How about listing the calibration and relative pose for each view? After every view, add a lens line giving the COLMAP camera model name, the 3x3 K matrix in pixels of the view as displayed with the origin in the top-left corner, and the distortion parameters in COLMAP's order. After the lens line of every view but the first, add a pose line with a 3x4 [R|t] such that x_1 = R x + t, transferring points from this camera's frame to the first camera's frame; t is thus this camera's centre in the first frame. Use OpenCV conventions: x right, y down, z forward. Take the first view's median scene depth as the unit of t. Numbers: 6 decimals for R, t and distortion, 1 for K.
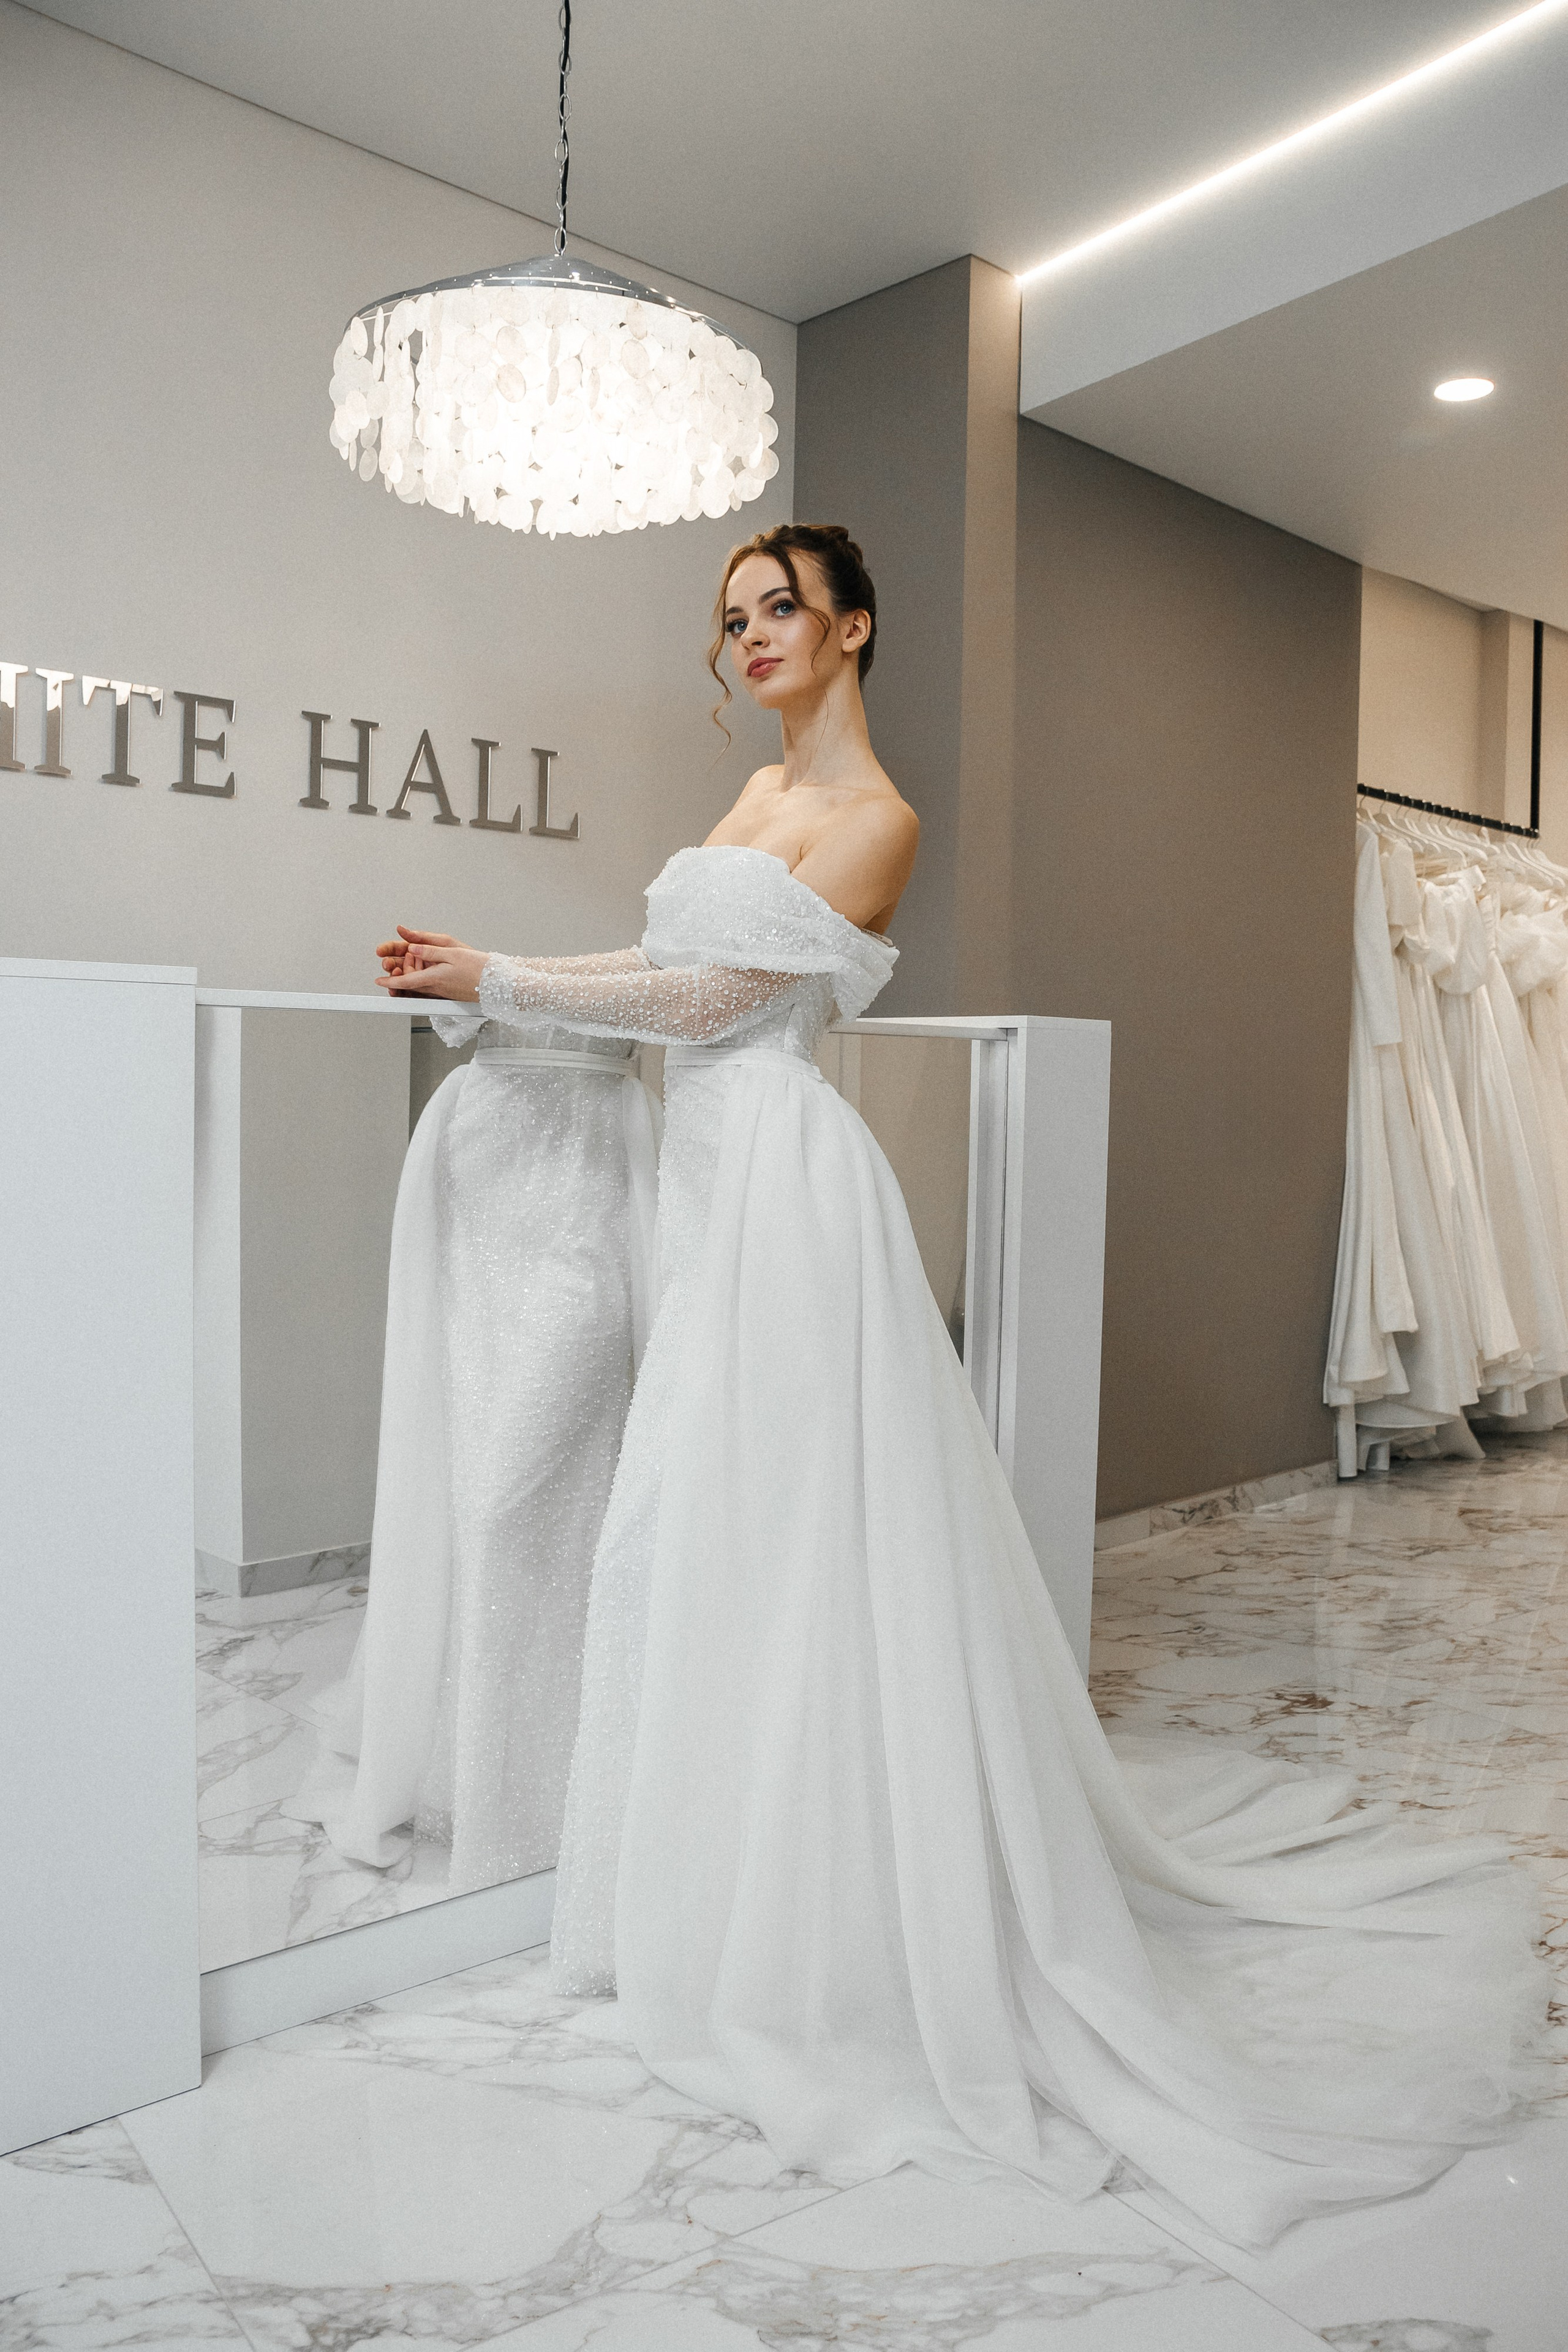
lens RADIAL K [[1894.7, 0, 803.0], [0, 1894.7, 1167.5], [0, 0, 1]] dist [-0.090332, 0.054250]
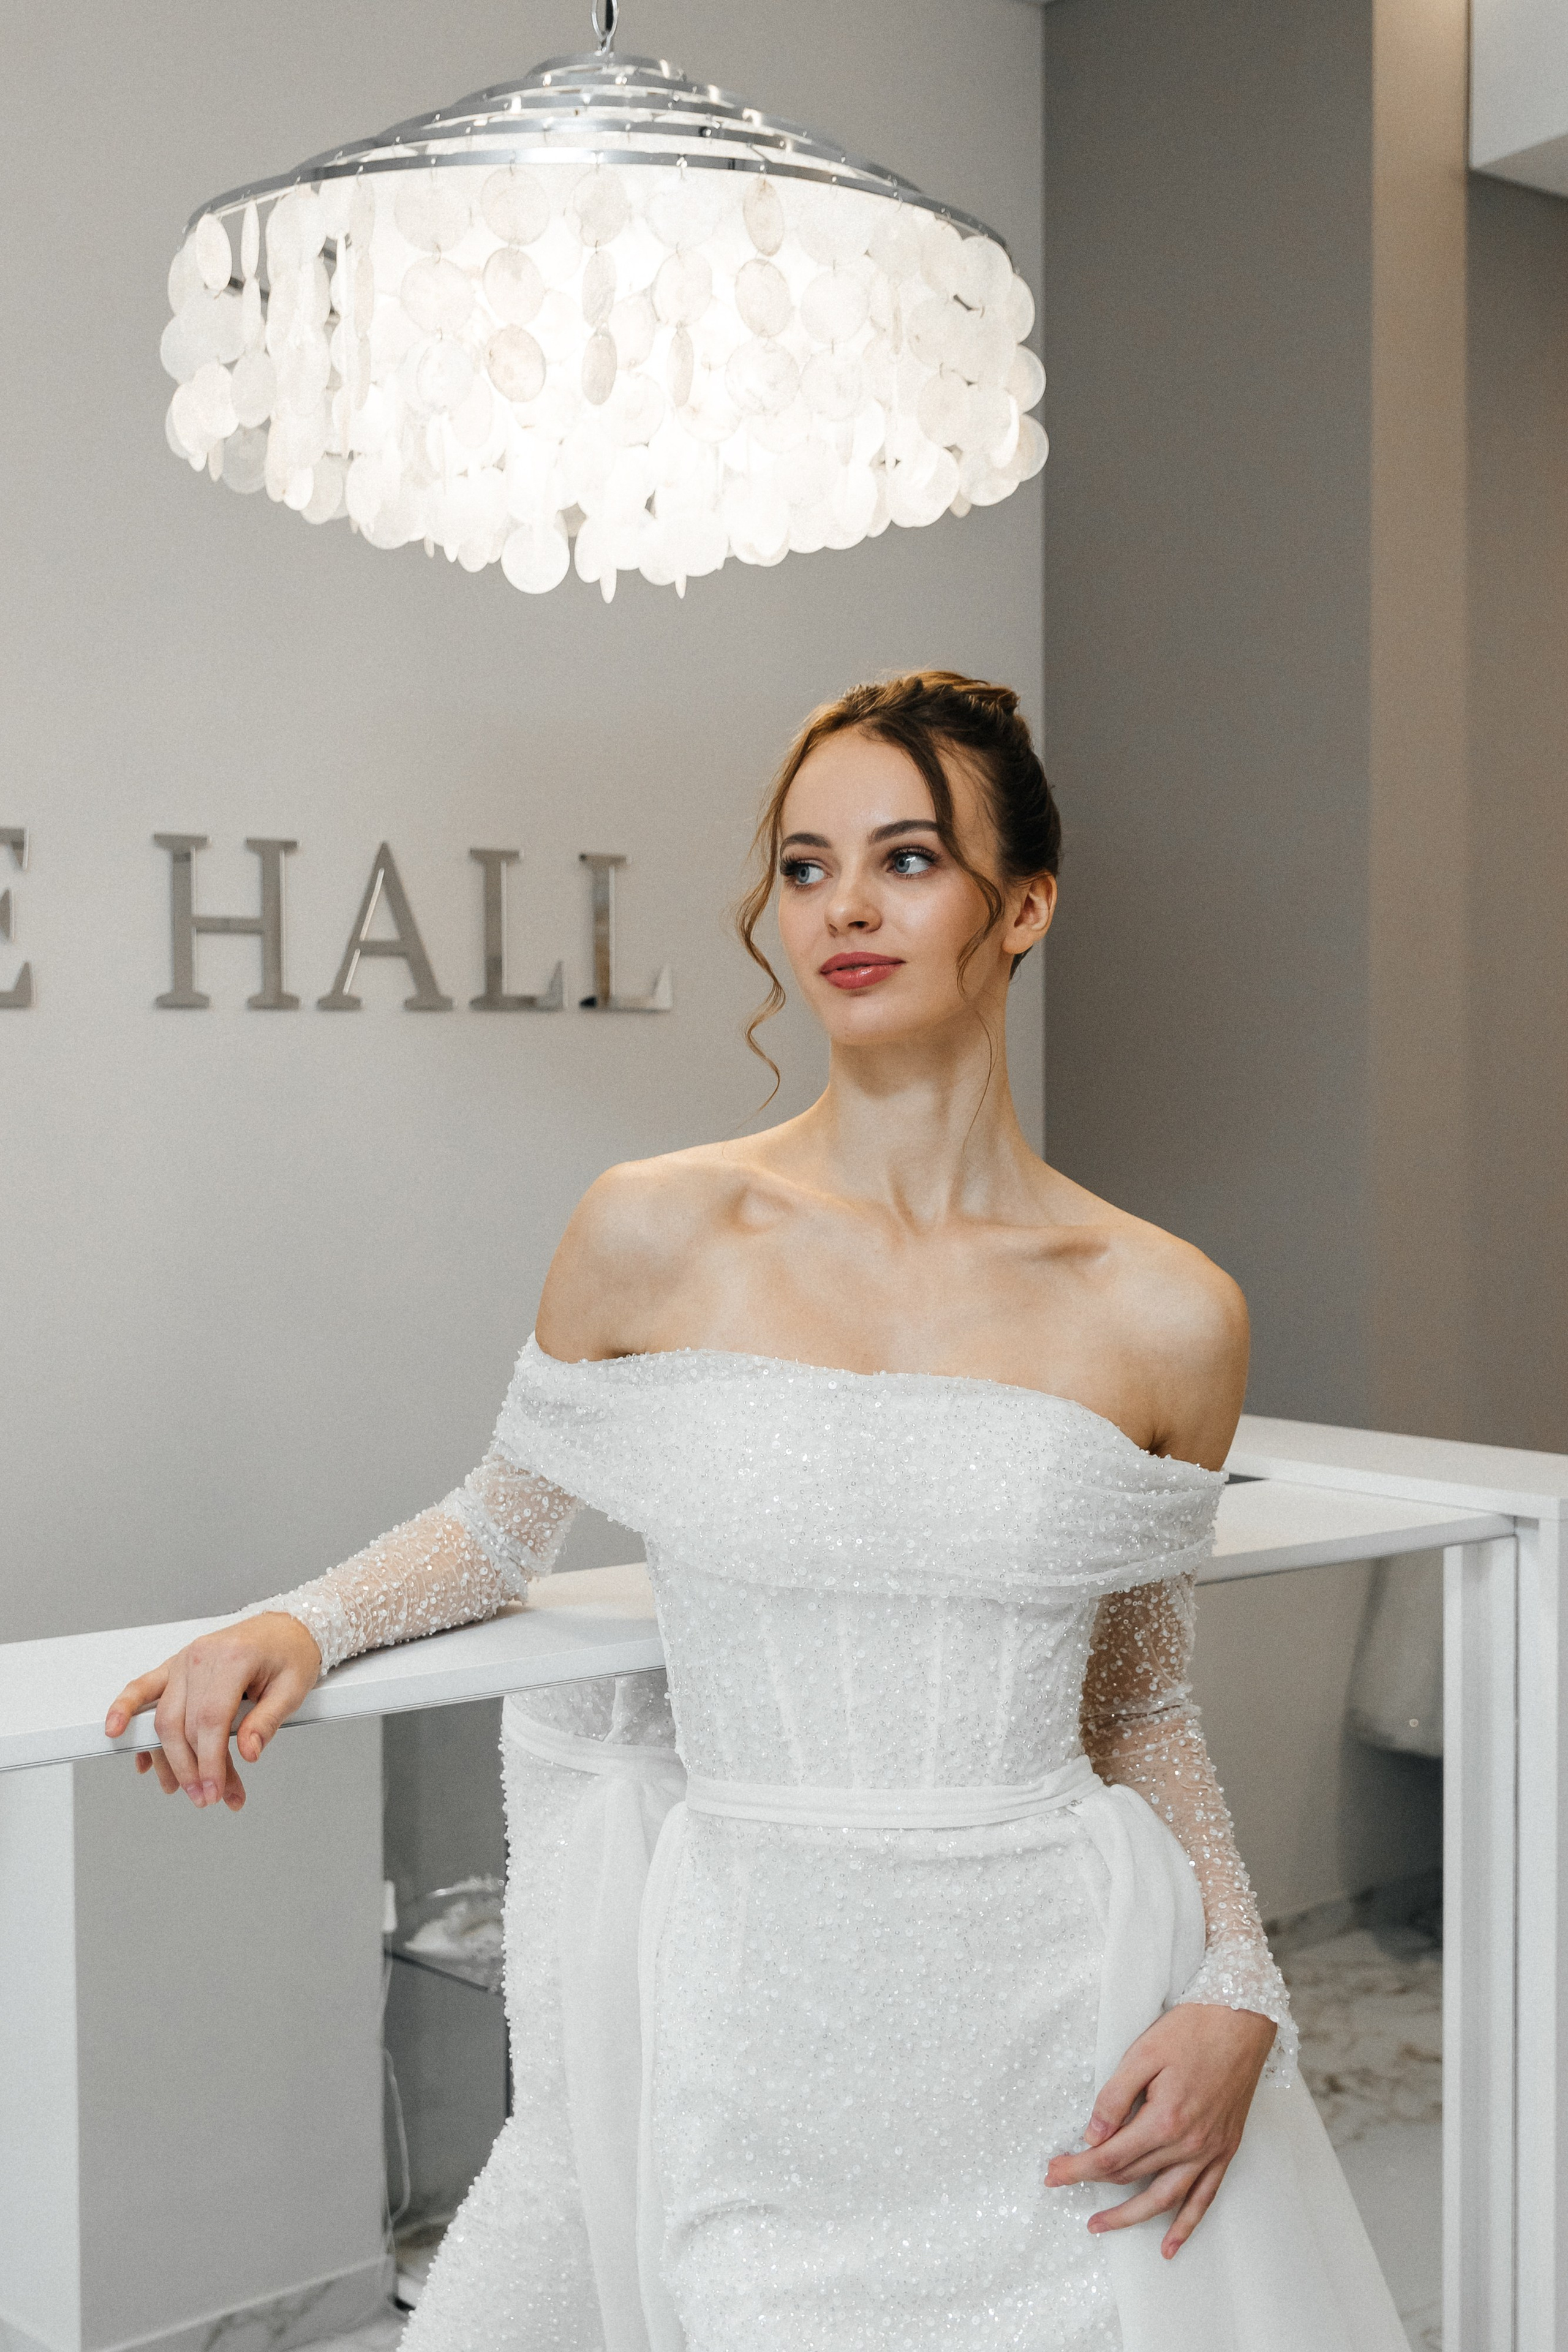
lens RADIAL K [[3036.6, 0, 783.5], [0, 3036.6, 1161.1], [0, 0, 1]] dist [0.032314, 0.000000]
pose [[0.996507, -0.021933, -0.080577, -0.017275], [0.021788, 0.999759, -0.002670, -0.142465], [0.080617, 0.000905, 0.996745, 0.137777]]
